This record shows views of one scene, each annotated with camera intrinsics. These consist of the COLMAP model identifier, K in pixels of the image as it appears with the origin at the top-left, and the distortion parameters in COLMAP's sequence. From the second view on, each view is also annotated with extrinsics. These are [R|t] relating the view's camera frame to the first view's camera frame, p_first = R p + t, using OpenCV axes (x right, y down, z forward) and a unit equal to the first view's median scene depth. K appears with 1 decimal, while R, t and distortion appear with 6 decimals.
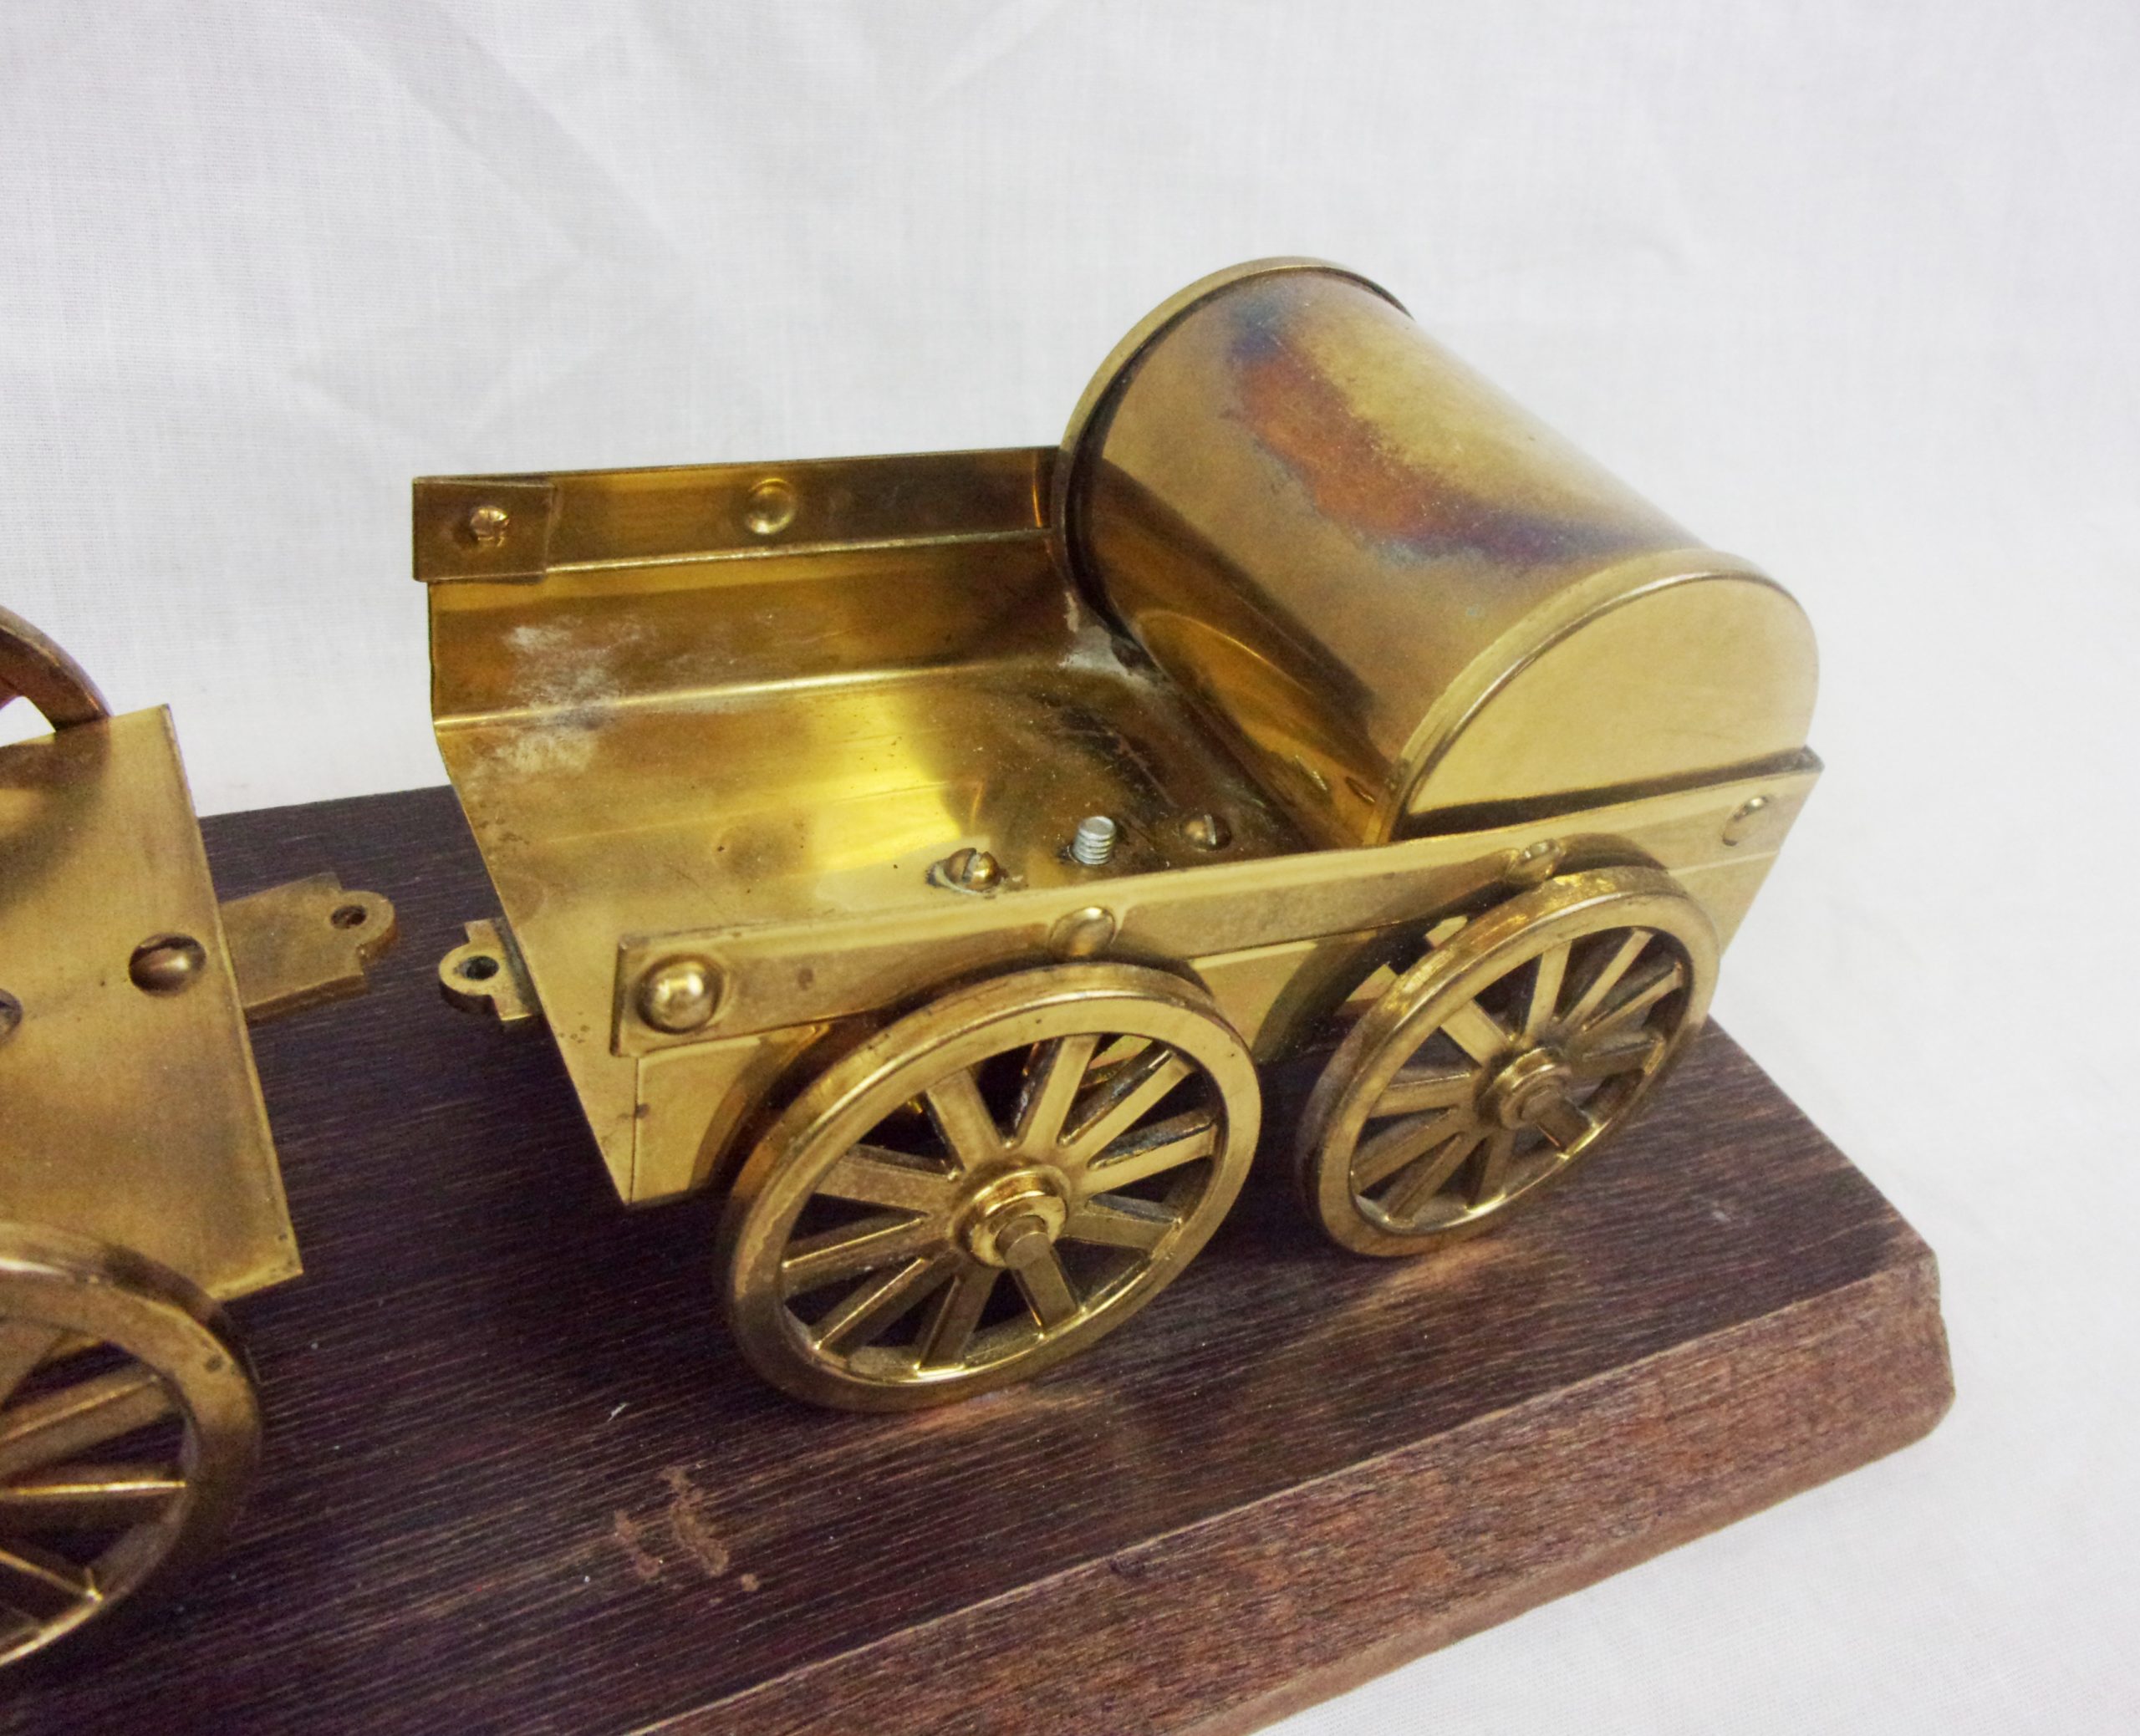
lens RADIAL K [[1968.9, 0, 1179.9], [0, 1968.9, 892.1], [0, 0, 1]] dist [-0.005669, -0.002665]
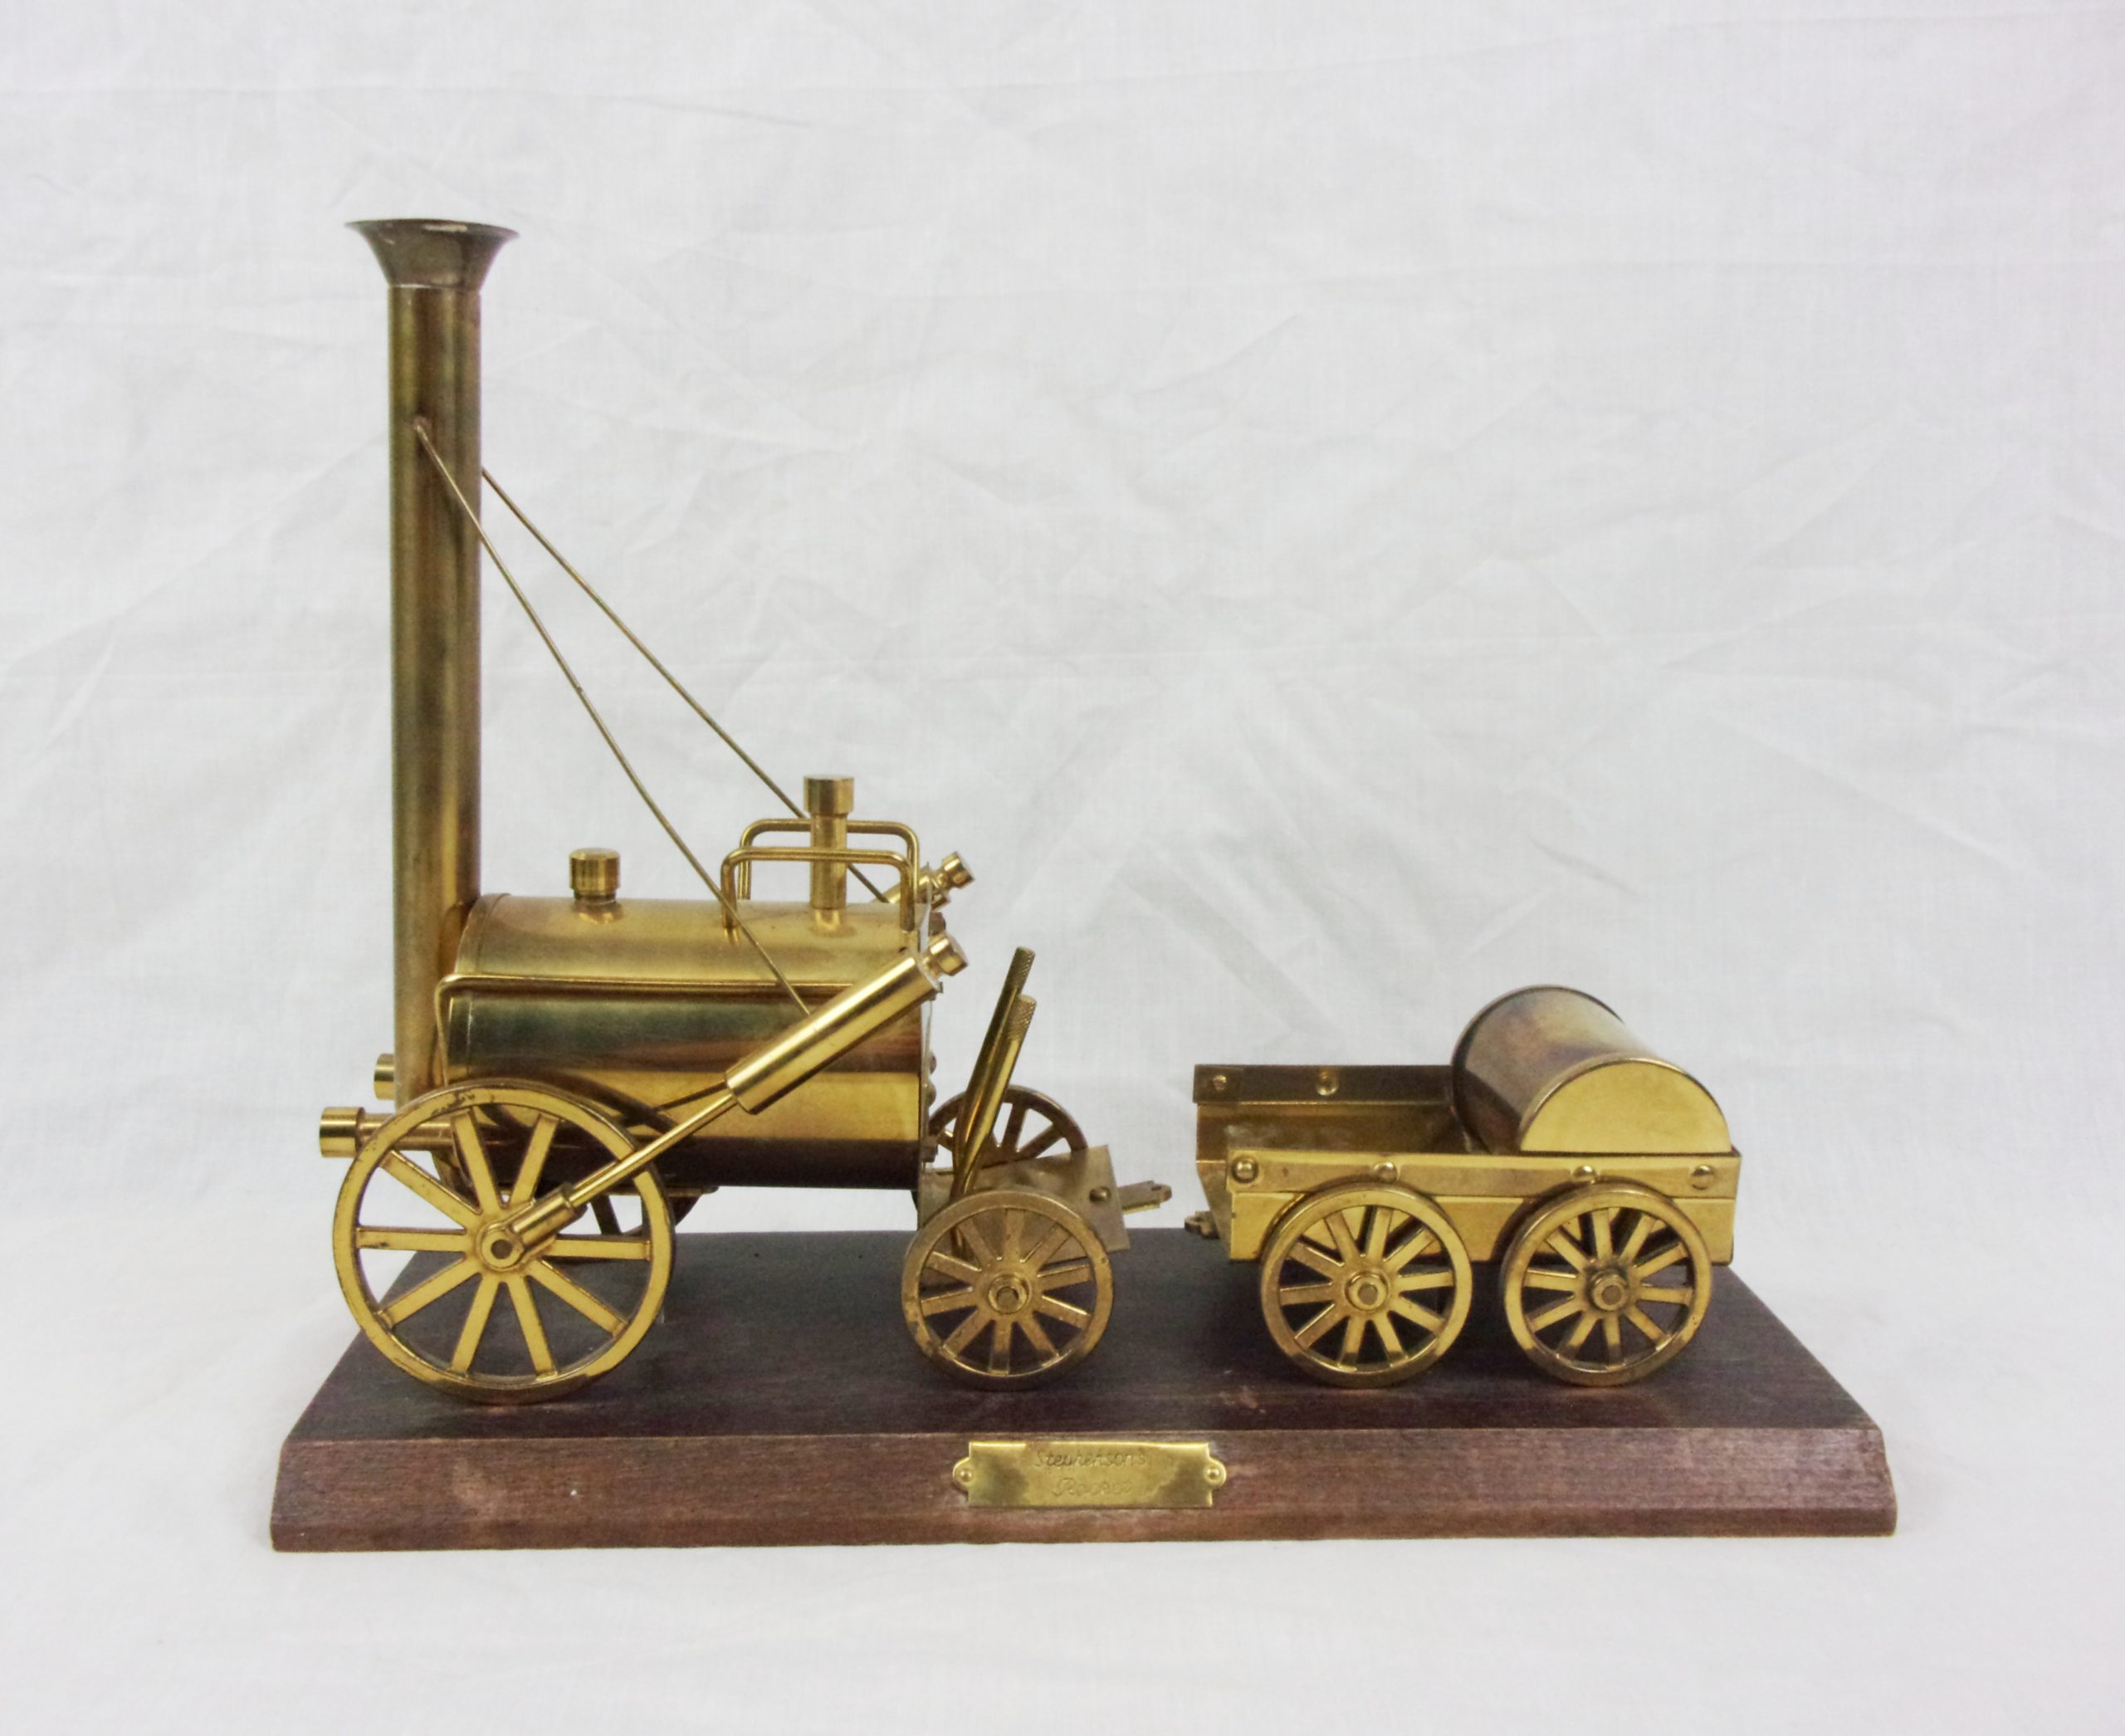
lens RADIAL K [[1910.0, 0, 1062.5], [0, 1910.0, 868.0], [0, 0, 1]] dist [-0.008327, -0.004713]
pose [[0.886531, -0.100622, -0.451596, 0.700488], [-0.126339, 0.886322, -0.445502, 0.775312], [0.445086, 0.452006, 0.773039, -1.318962]]
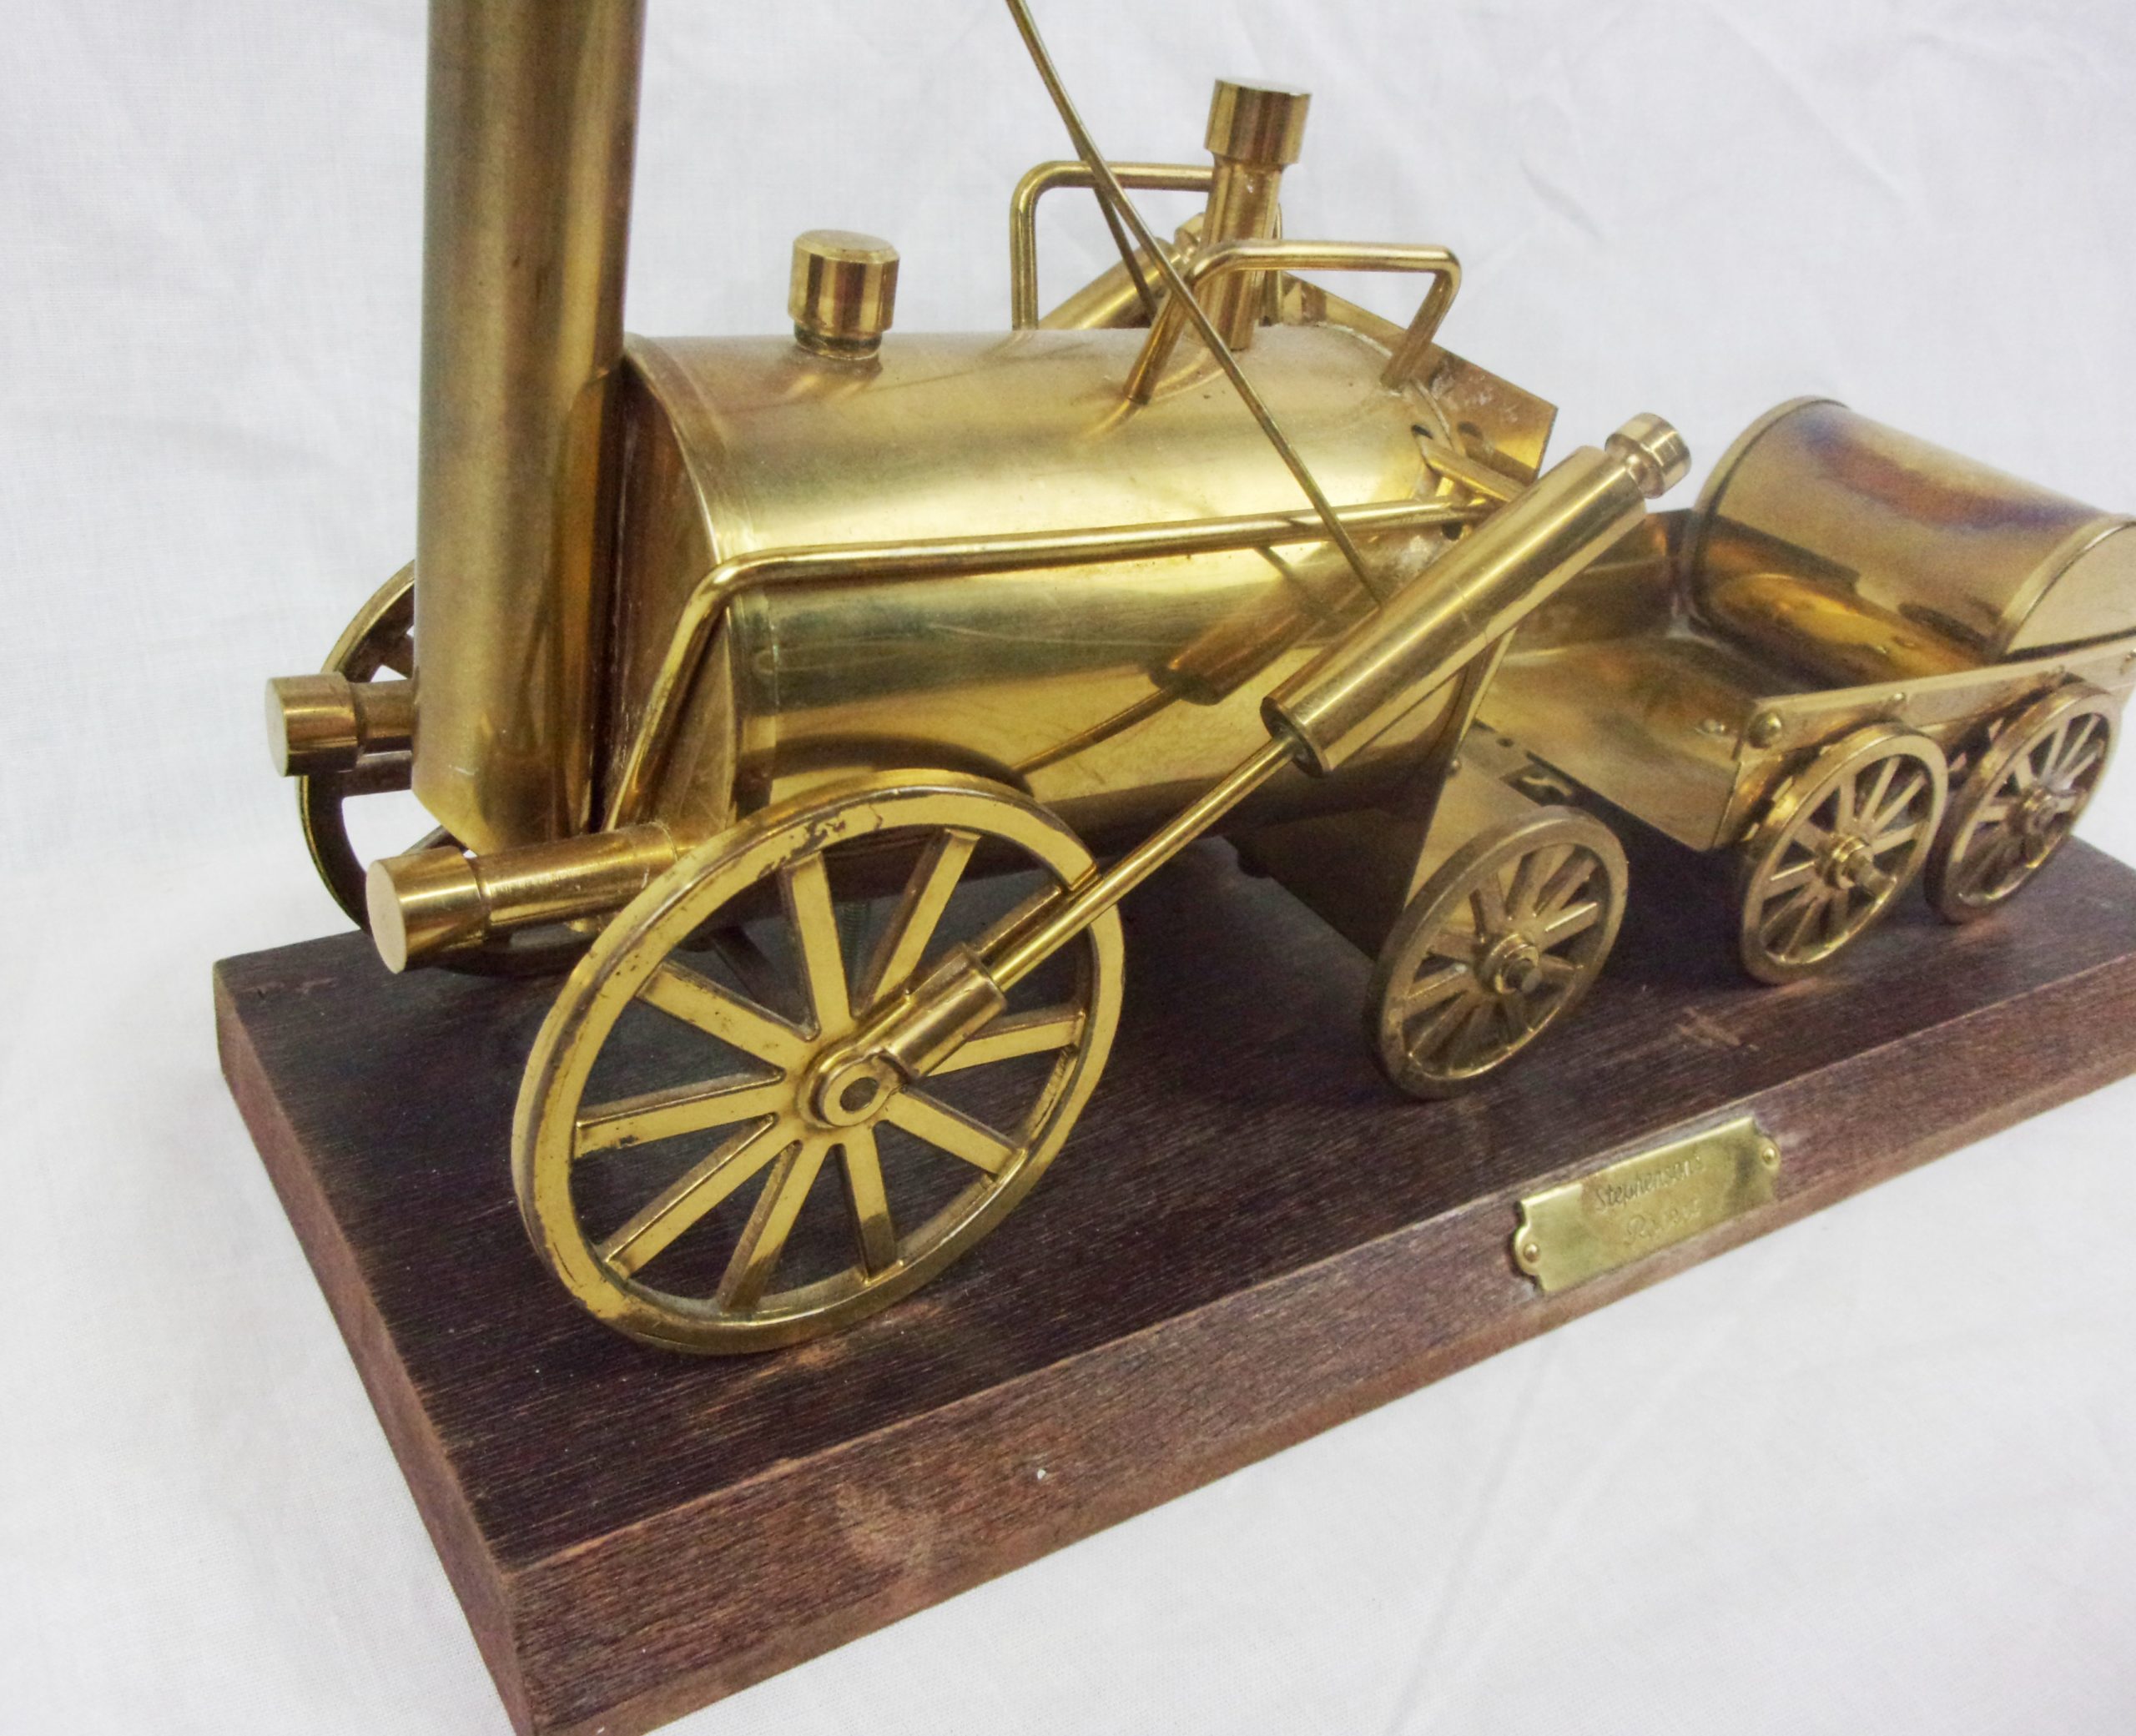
lens RADIAL K [[1871.6, 0, 1069.1], [0, 1871.6, 828.5], [0, 0, 1]] dist [0.076714, -0.247229]
pose [[0.996552, -0.082806, 0.005142, -0.776945], [0.082855, 0.990119, -0.113137, 0.249491], [0.004277, 0.113173, 0.993566, -0.800629]]
